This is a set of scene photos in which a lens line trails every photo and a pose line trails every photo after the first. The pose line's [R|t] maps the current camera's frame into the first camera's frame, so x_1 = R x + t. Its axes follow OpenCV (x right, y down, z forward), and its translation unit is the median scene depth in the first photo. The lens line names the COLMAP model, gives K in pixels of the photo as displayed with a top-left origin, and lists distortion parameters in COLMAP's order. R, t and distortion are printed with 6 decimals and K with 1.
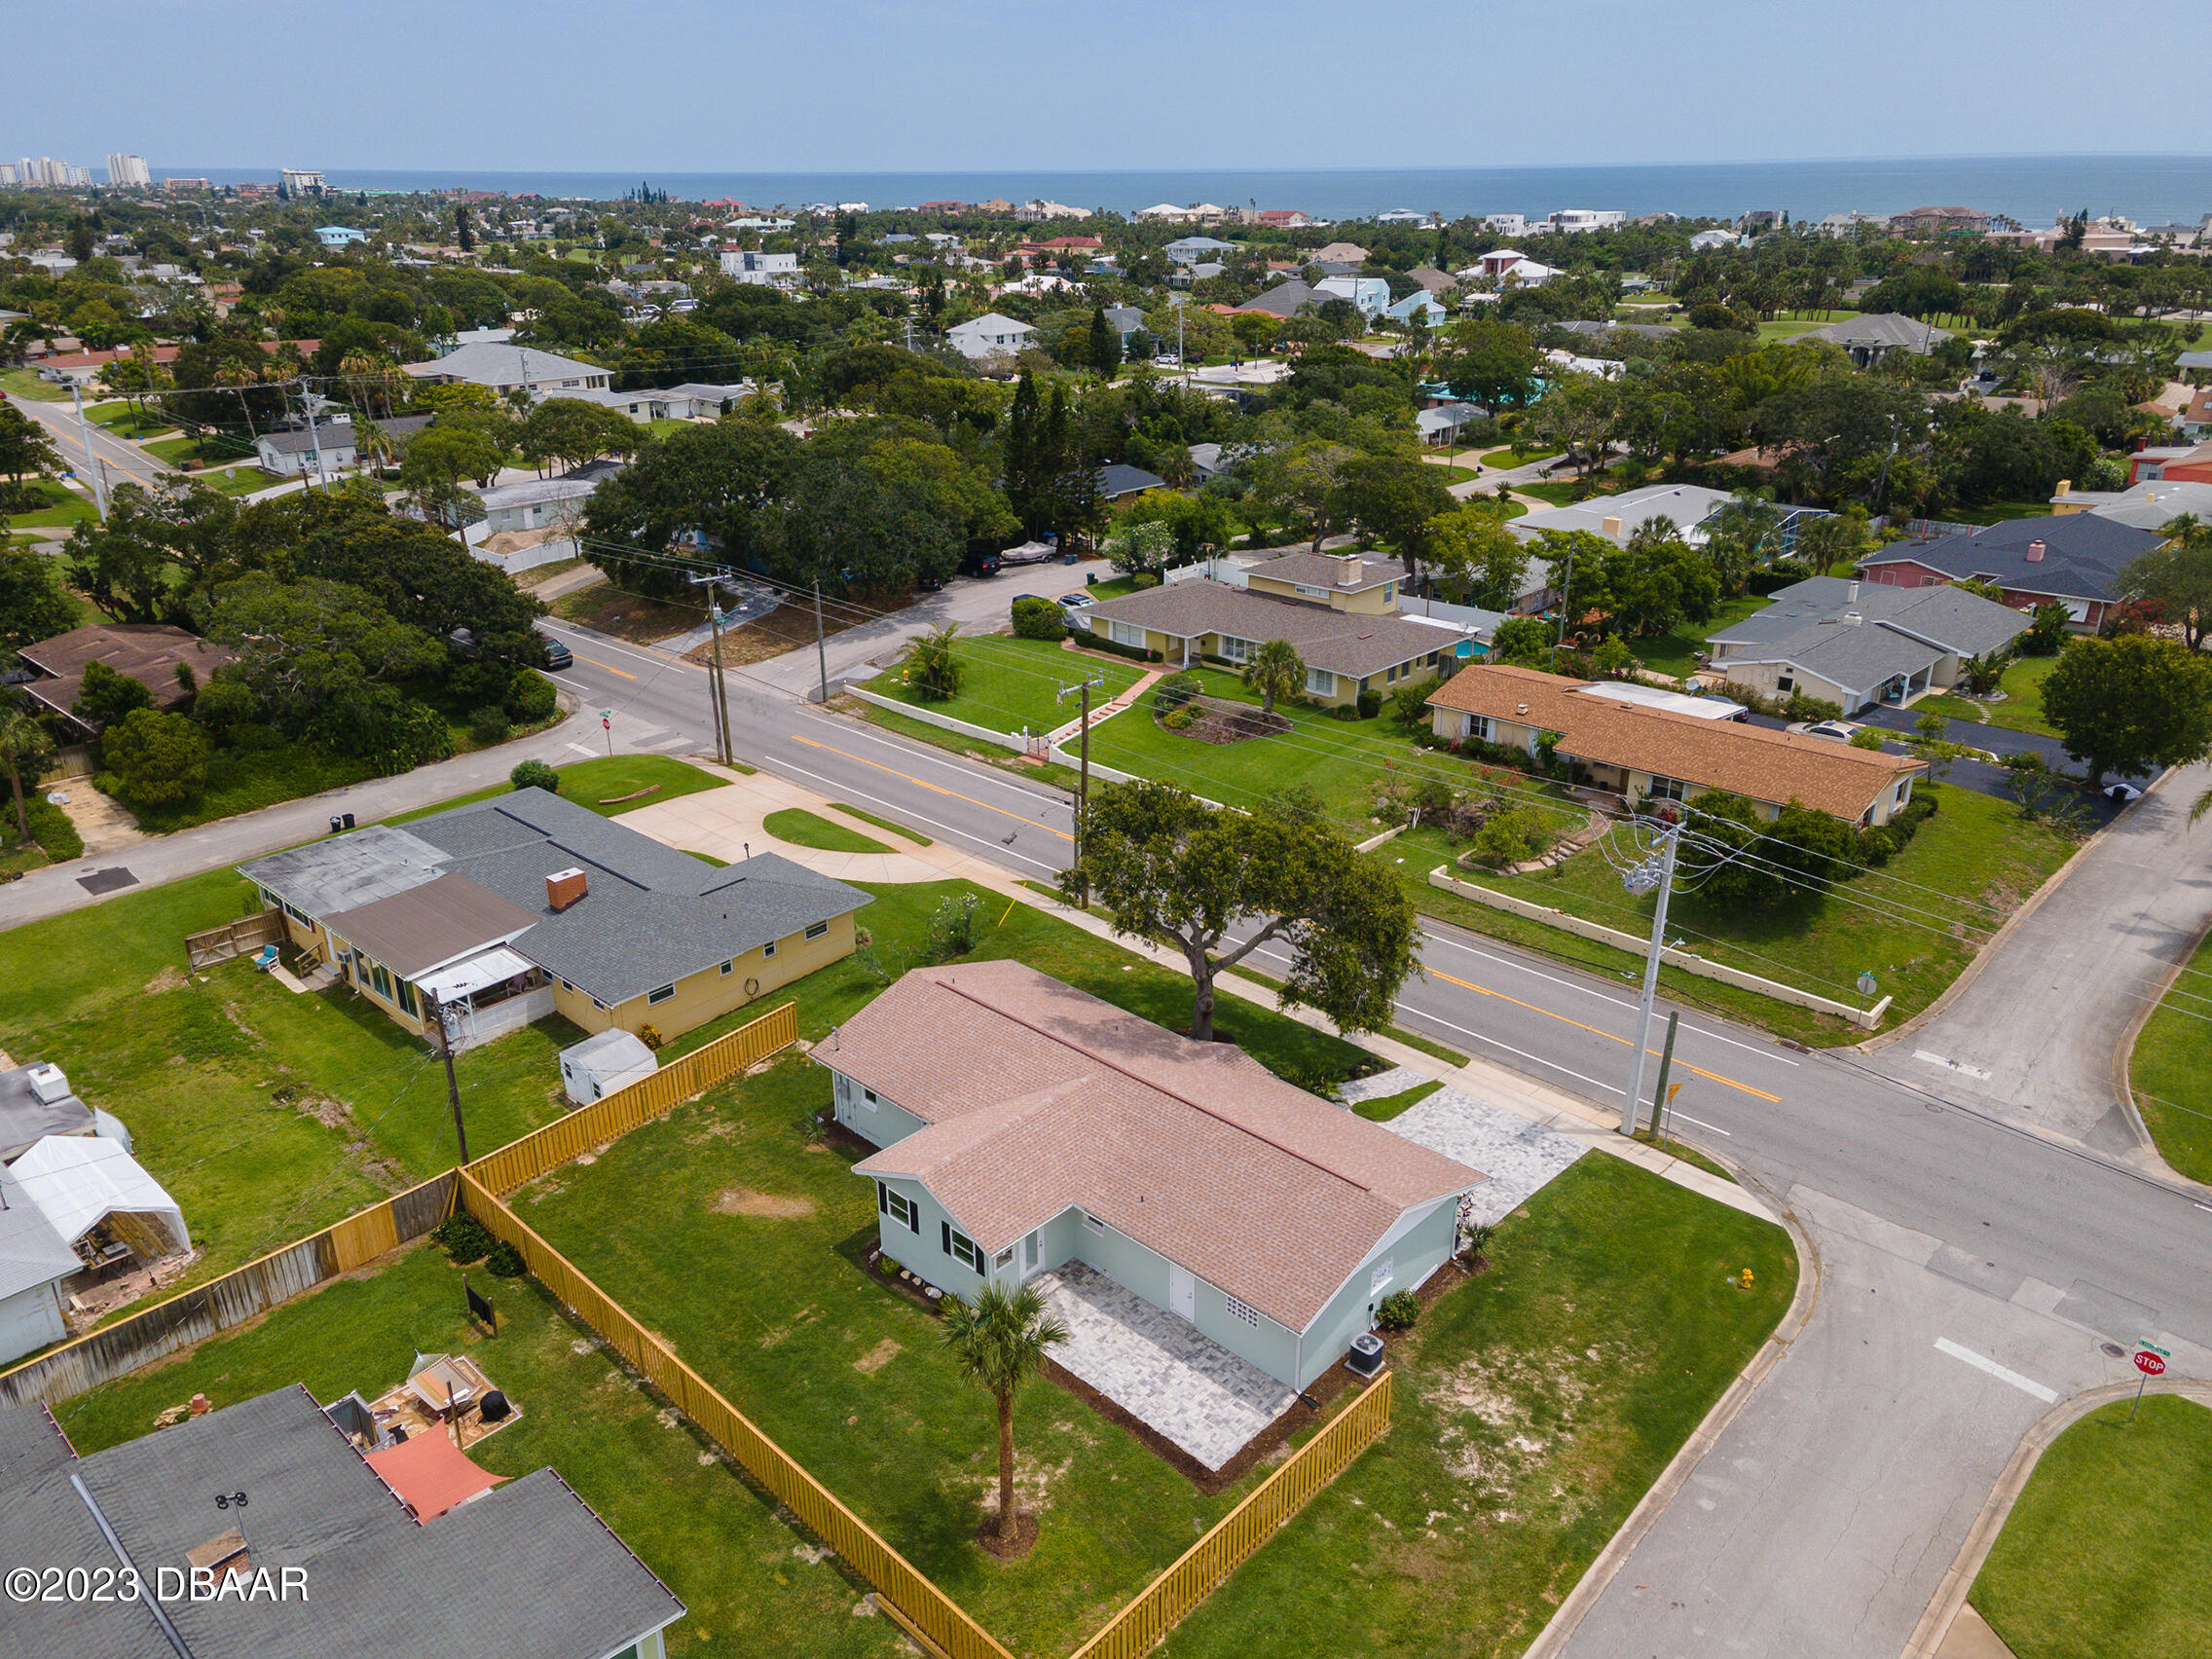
lens RADIAL K [[1615.0, 0, 1108.9], [0, 1615.0, 824.2], [0, 0, 1]] dist [0.043603, 0.011622]
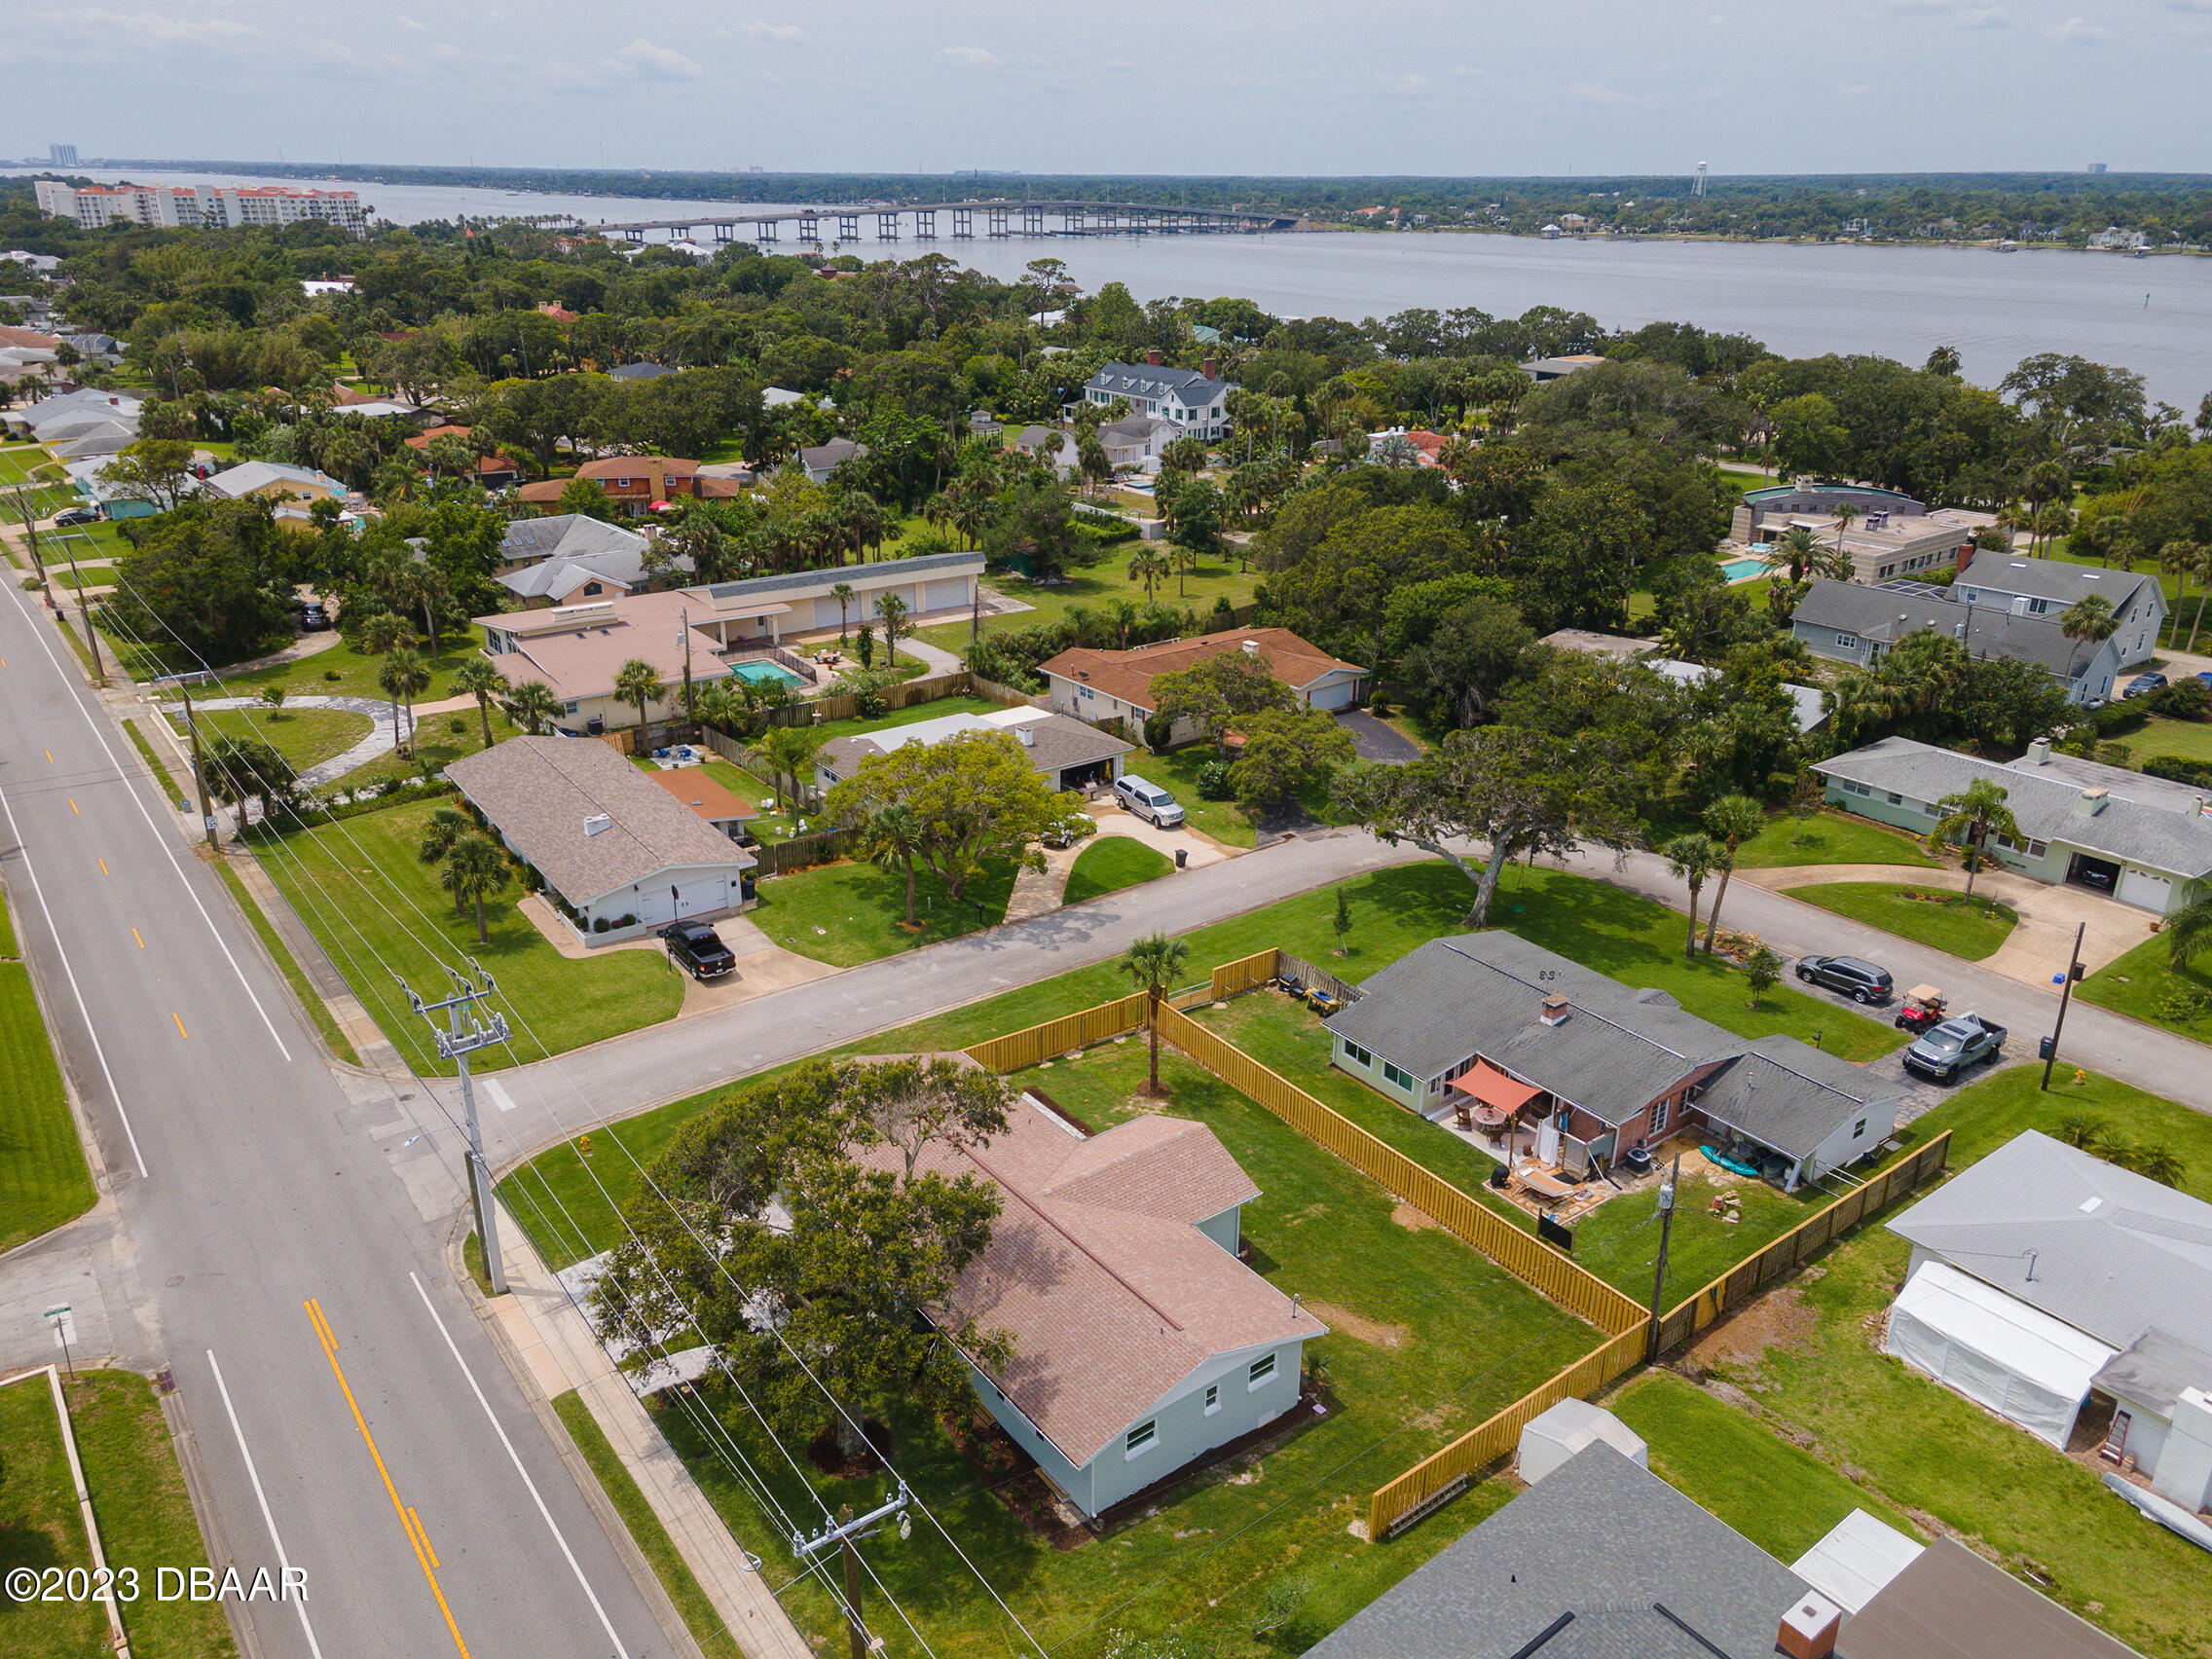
lens RADIAL K [[1615.0, 0, 1108.9], [0, 1615.0, 824.2], [0, 0, 1]] dist [0.043603, 0.011622]
pose [[-0.986543, -0.057295, 0.153137, -0.127032], [0.065054, 0.721720, 0.689121, -0.460796], [-0.150005, 0.689809, -0.708281, 0.980113]]
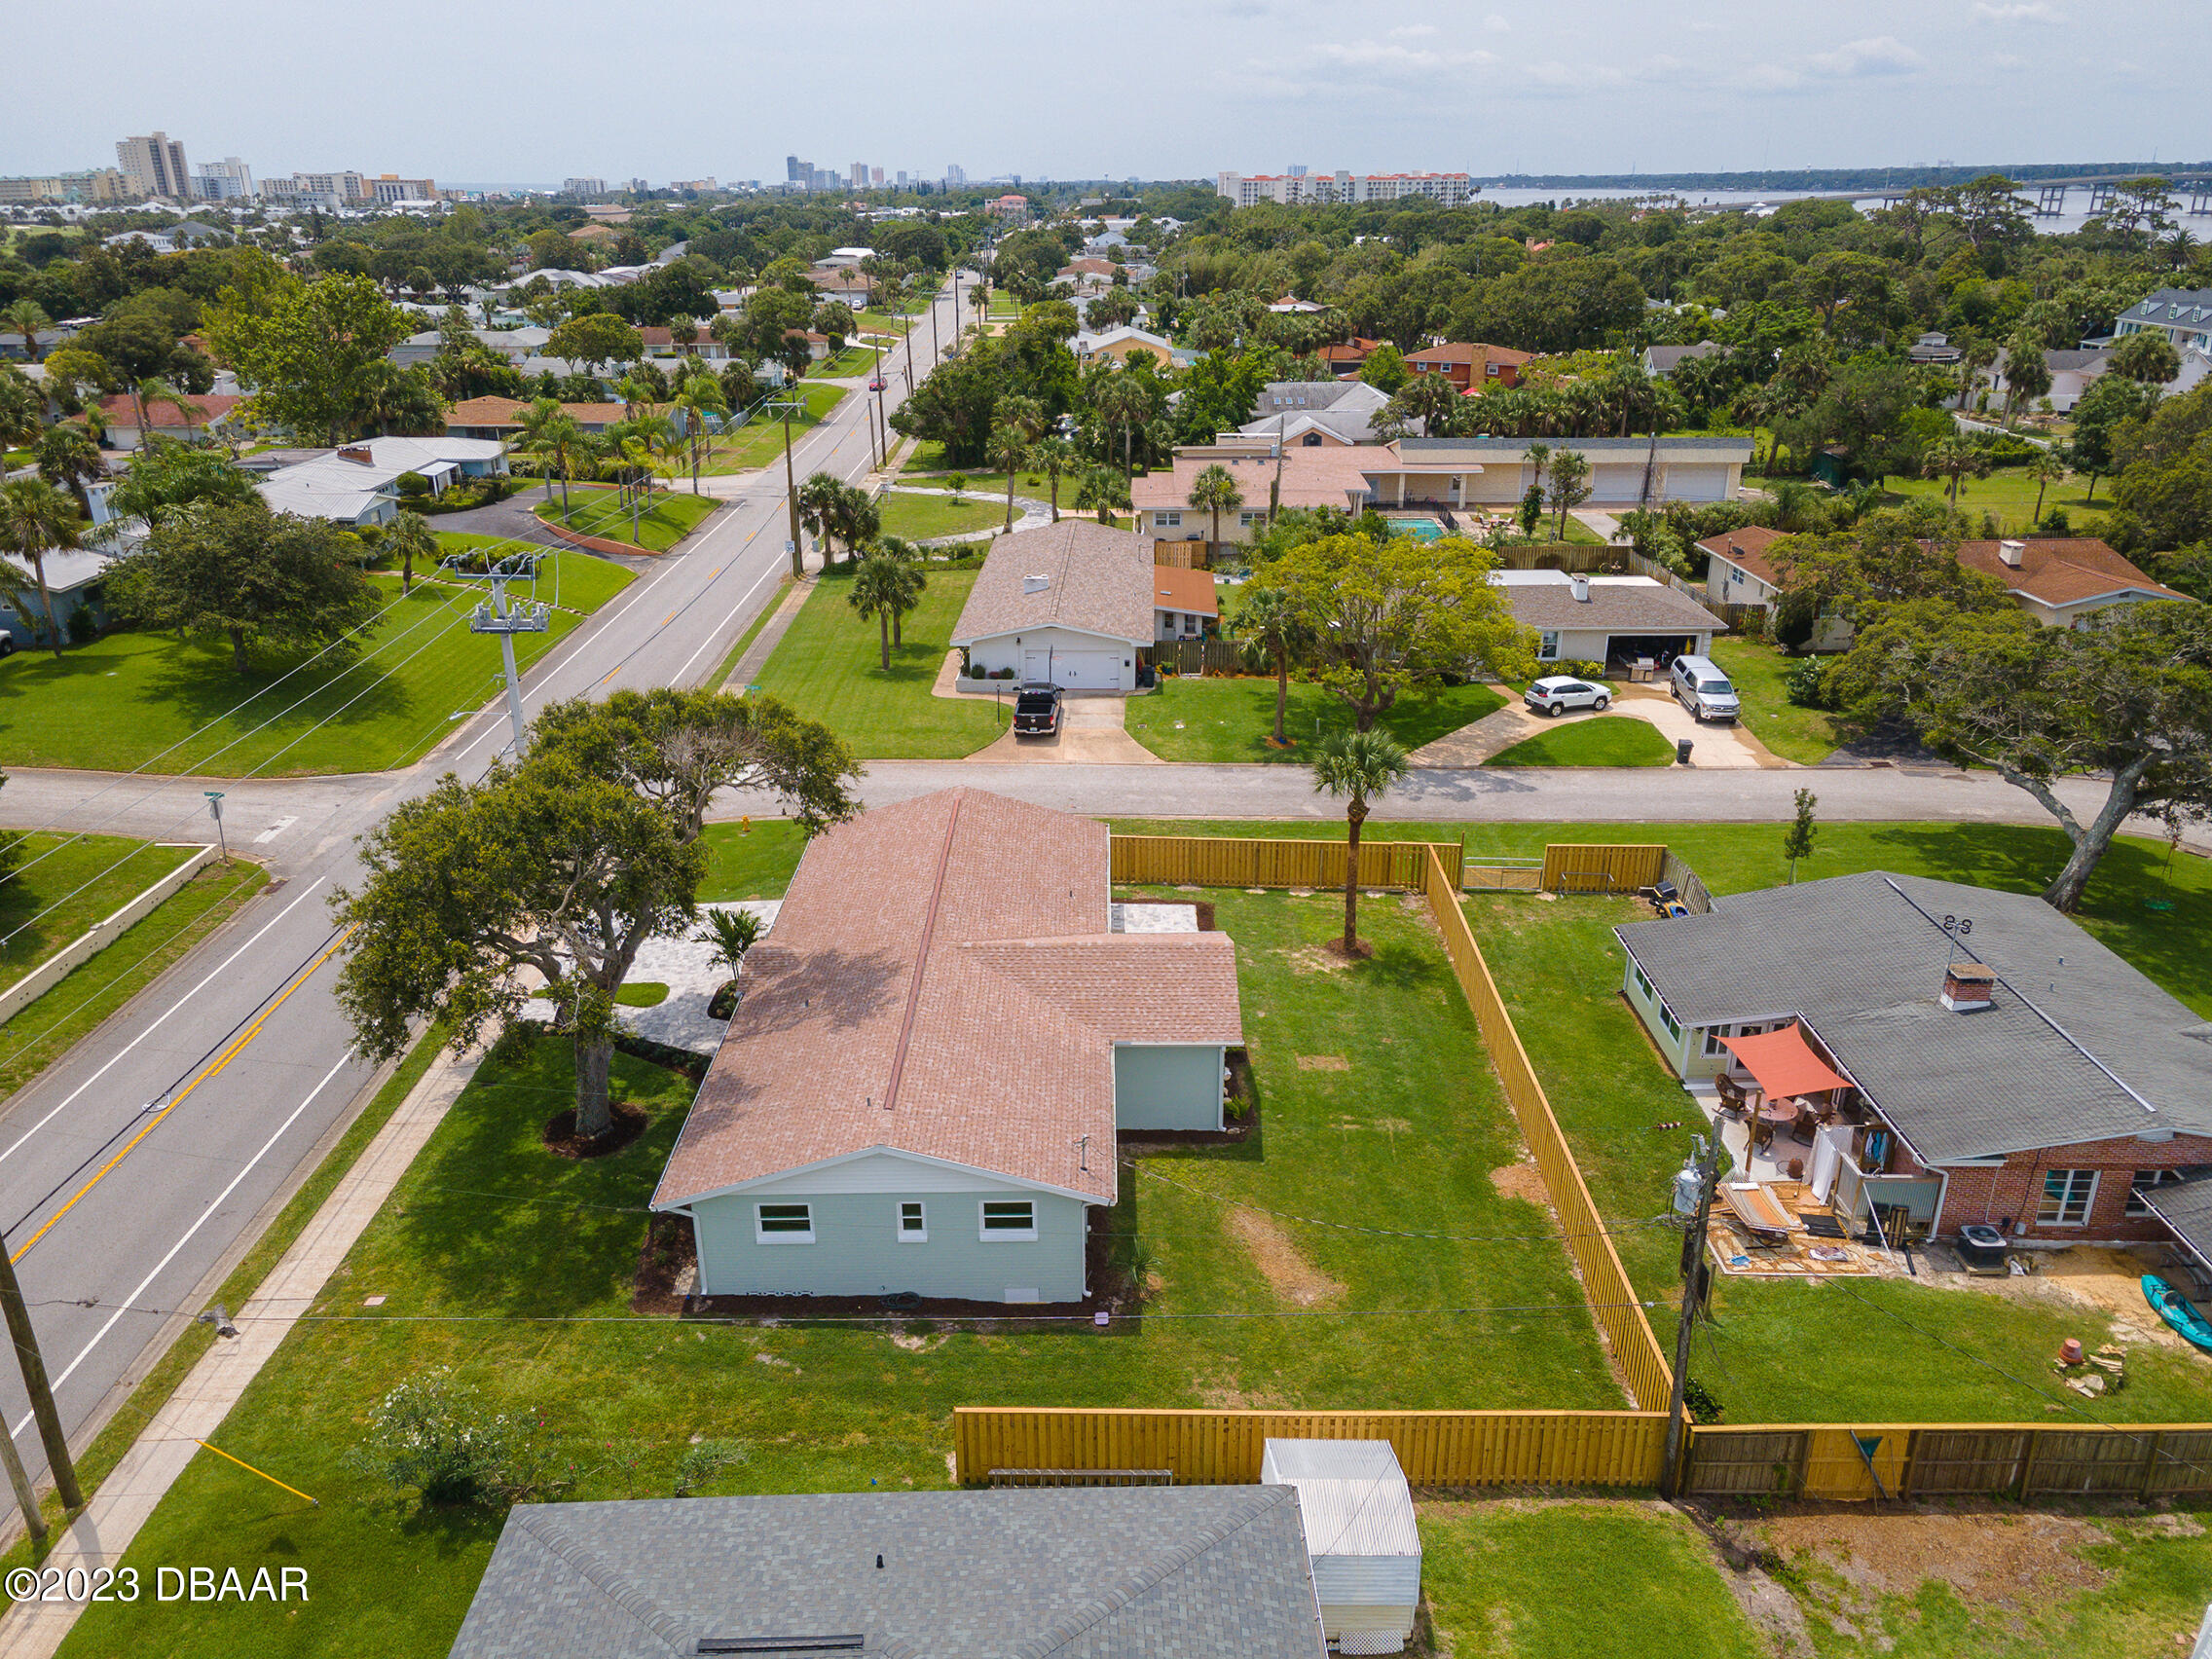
lens RADIAL K [[1622.8, 0, 1105.8], [0, 1622.8, 803.3], [0, 0, 1]] dist [0.046537, 0.009238]
pose [[-0.691807, -0.247367, 0.678390, -0.374071], [0.281387, 0.772867, 0.568769, -0.213026], [-0.665000, 0.584368, -0.465069, 0.802723]]
